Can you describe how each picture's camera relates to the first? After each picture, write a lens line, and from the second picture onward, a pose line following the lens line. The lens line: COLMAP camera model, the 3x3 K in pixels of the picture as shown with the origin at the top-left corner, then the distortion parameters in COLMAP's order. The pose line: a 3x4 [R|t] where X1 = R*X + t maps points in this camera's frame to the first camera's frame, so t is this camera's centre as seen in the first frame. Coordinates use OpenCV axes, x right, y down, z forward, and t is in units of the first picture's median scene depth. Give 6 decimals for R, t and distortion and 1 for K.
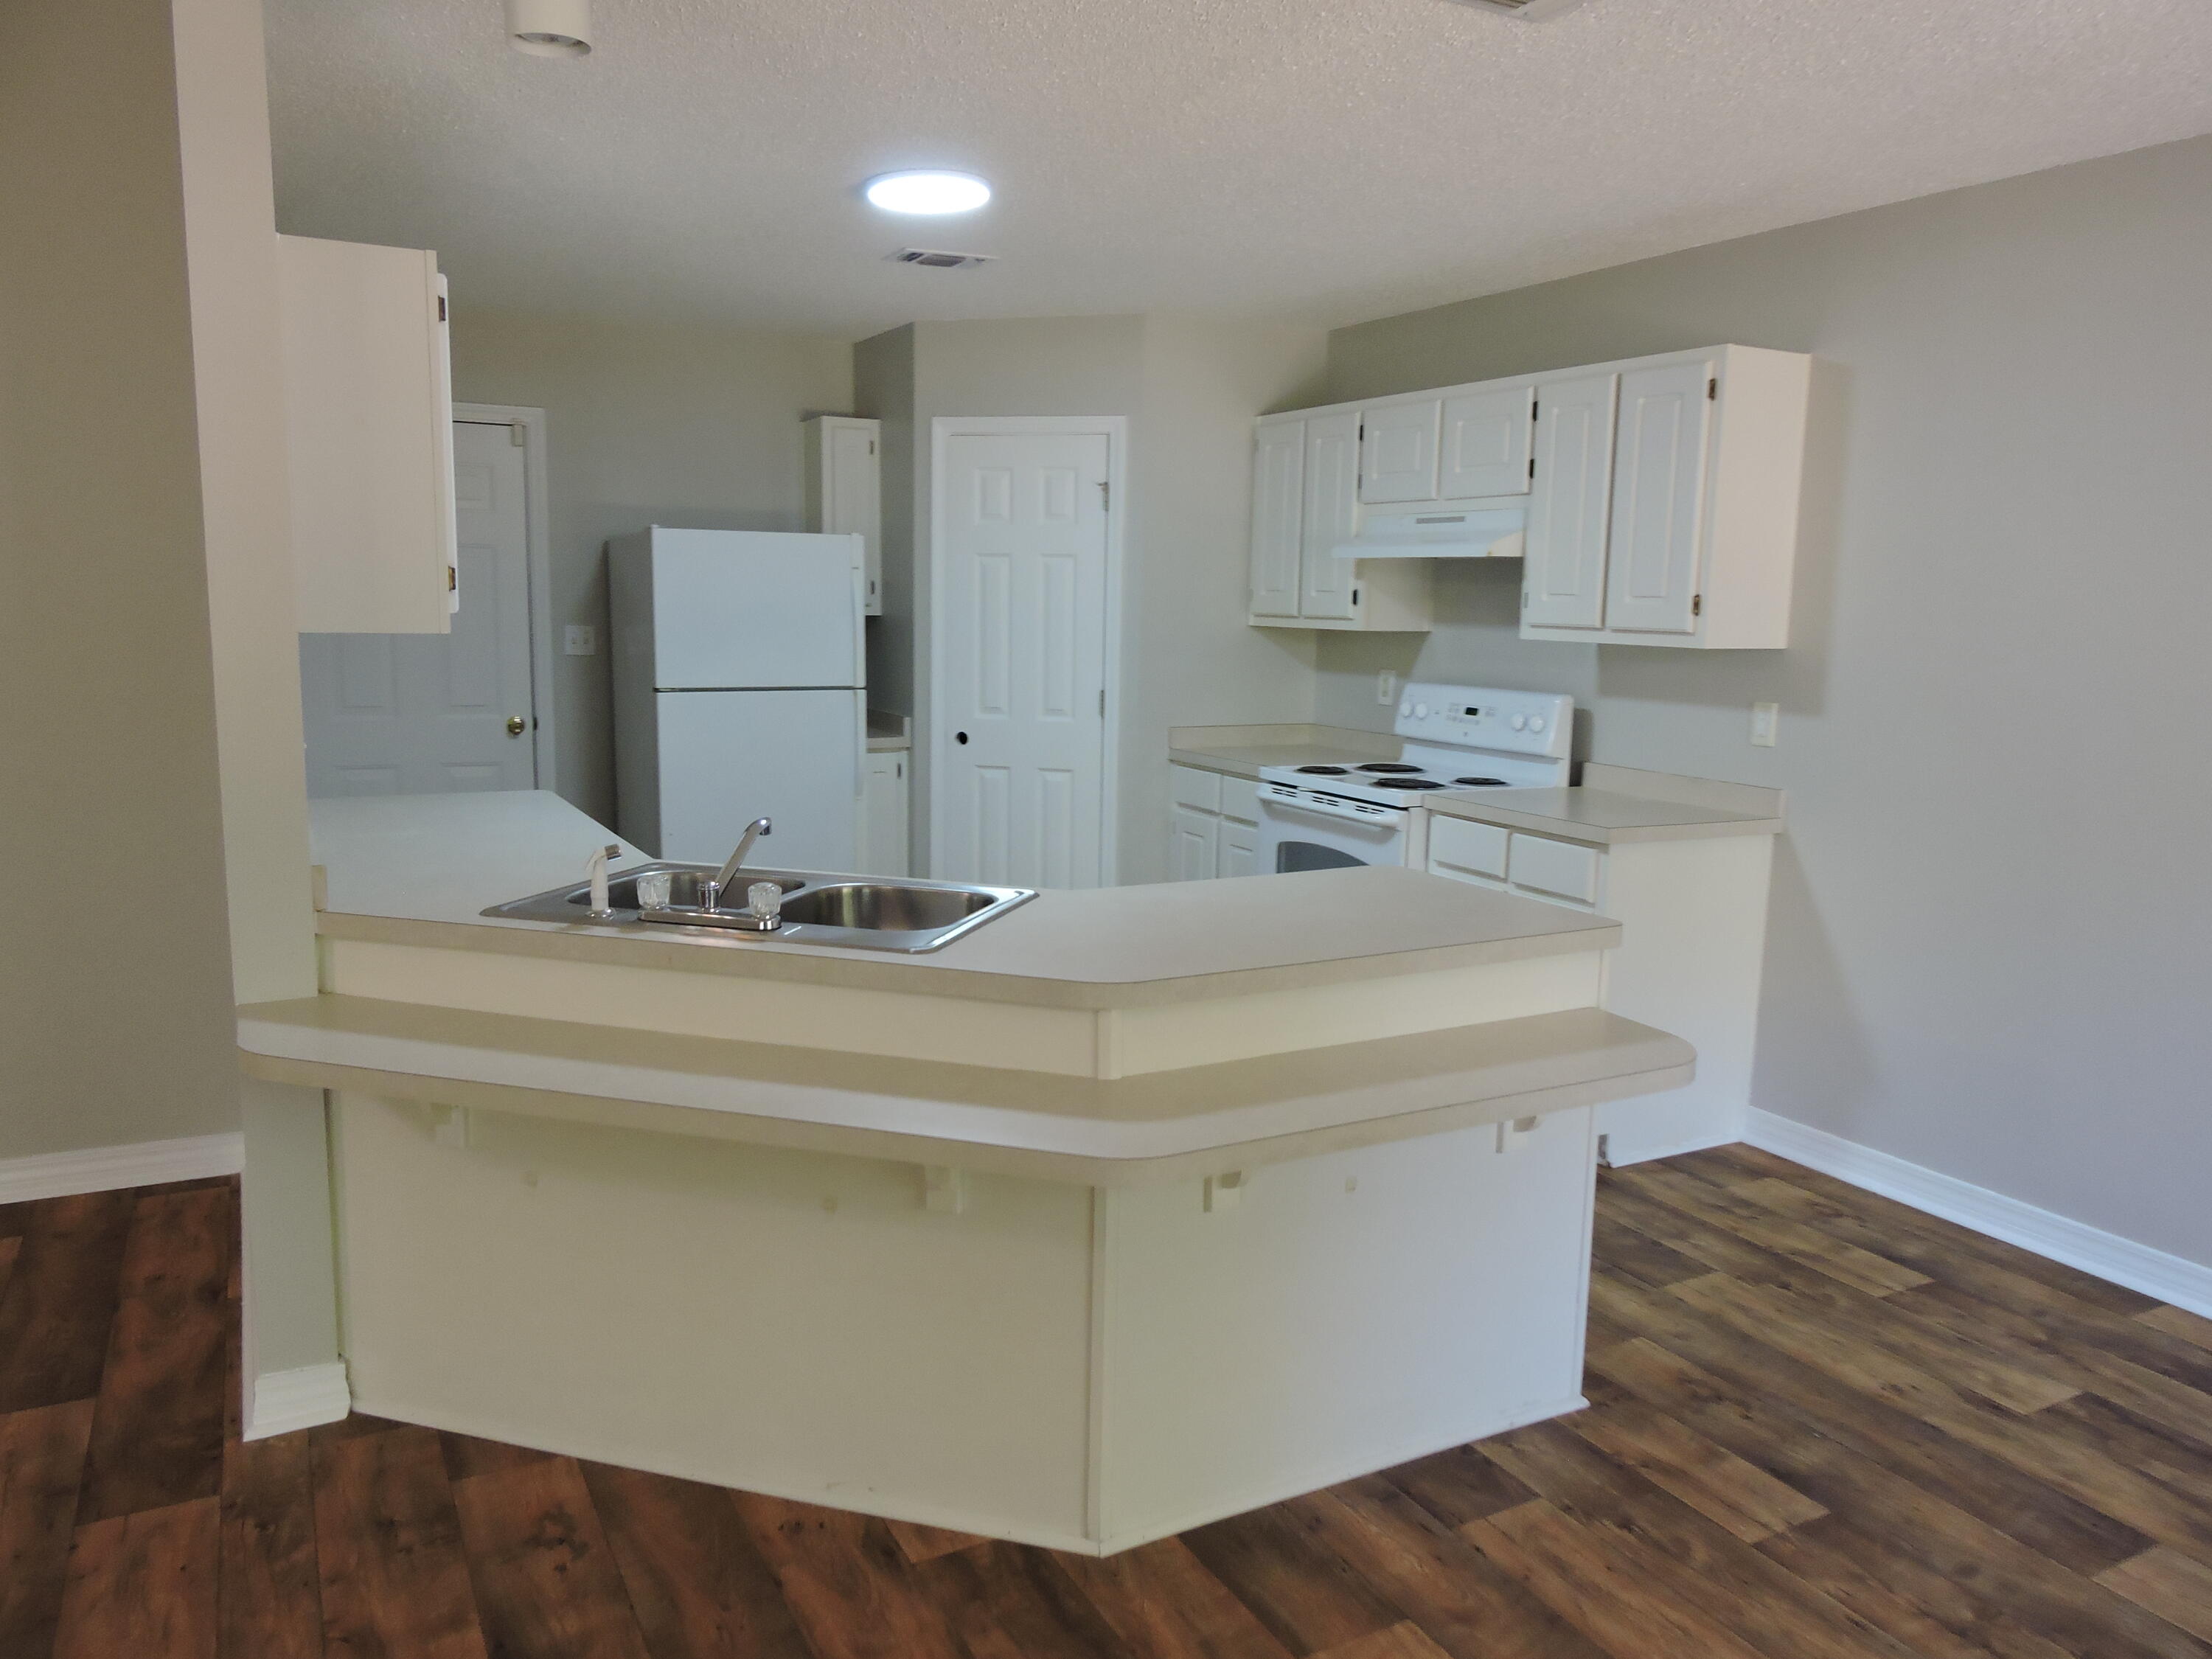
lens RADIAL K [[1586.0, 0, 1106.0], [0, 1586.0, 829.5], [0, 0, 1]] dist [-0.002219, 0.000294]
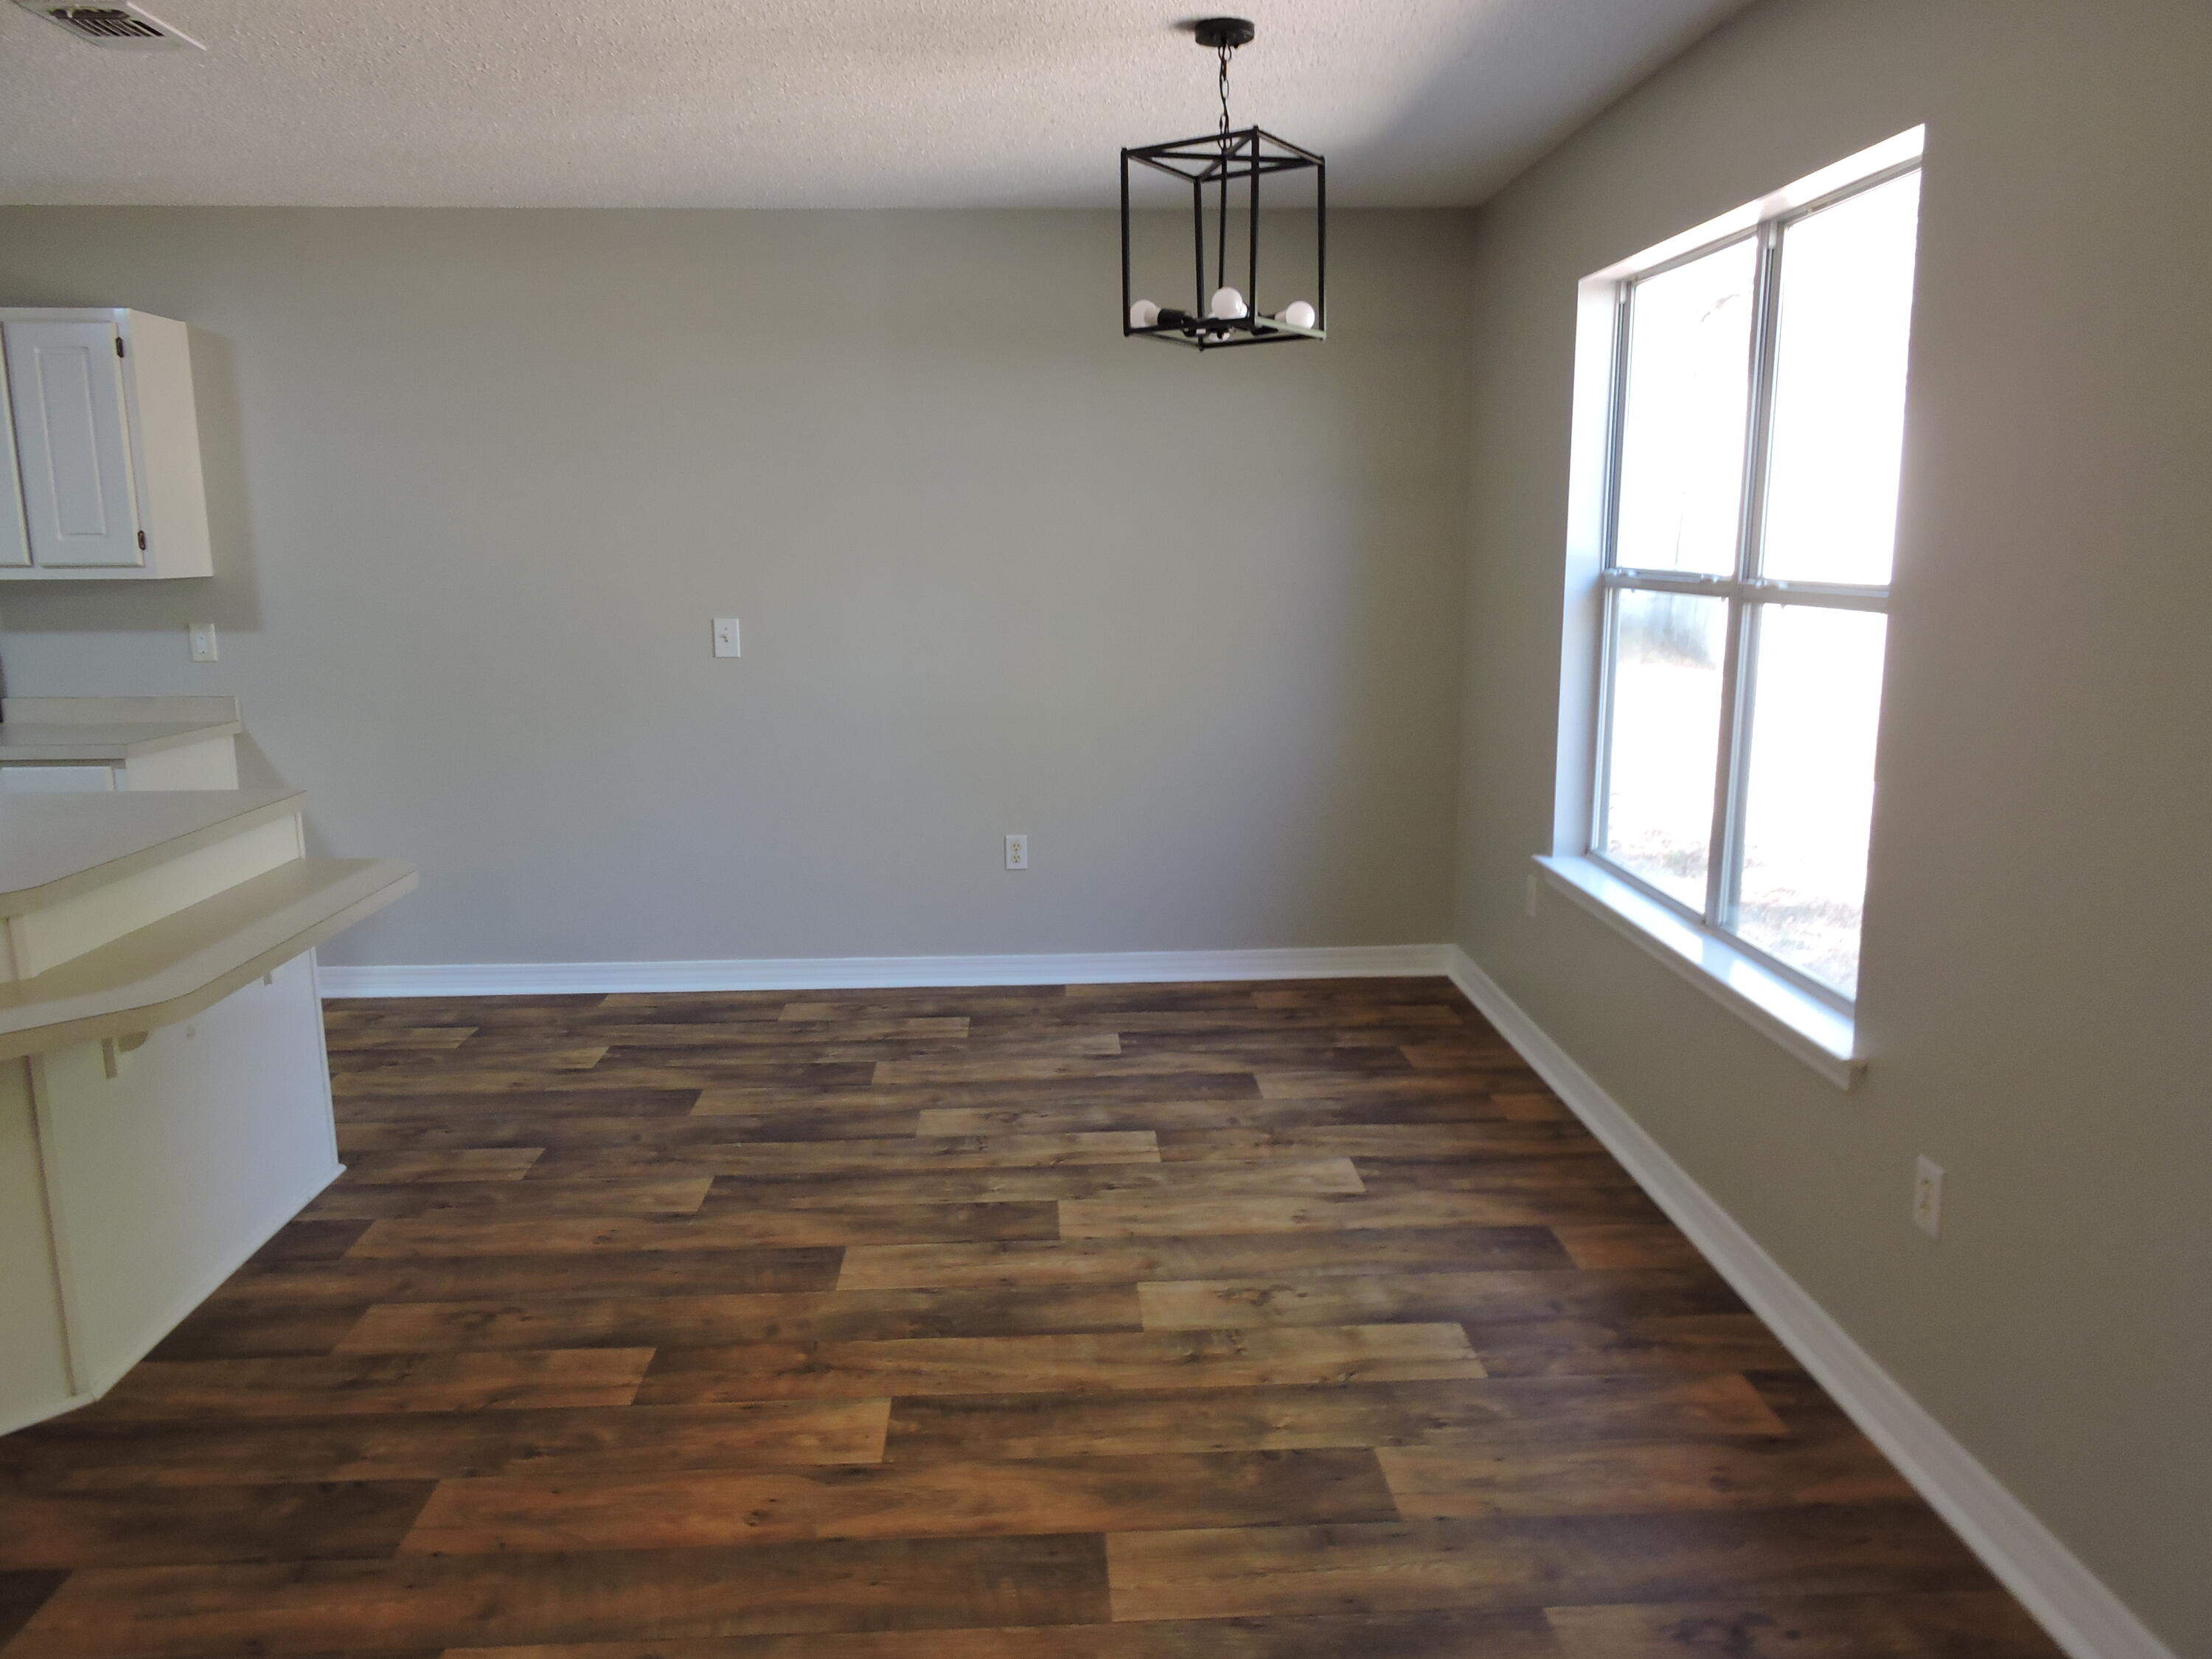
lens RADIAL K [[1586.0, 0, 1106.0], [0, 1586.0, 829.5], [0, 0, 1]] dist [-0.002219, 0.000294]
pose [[0.434416, -0.186344, 0.881226, -0.288949], [0.149507, 0.979711, 0.133467, 0.009304], [-0.888217, 0.073769, 0.453462, -0.082621]]
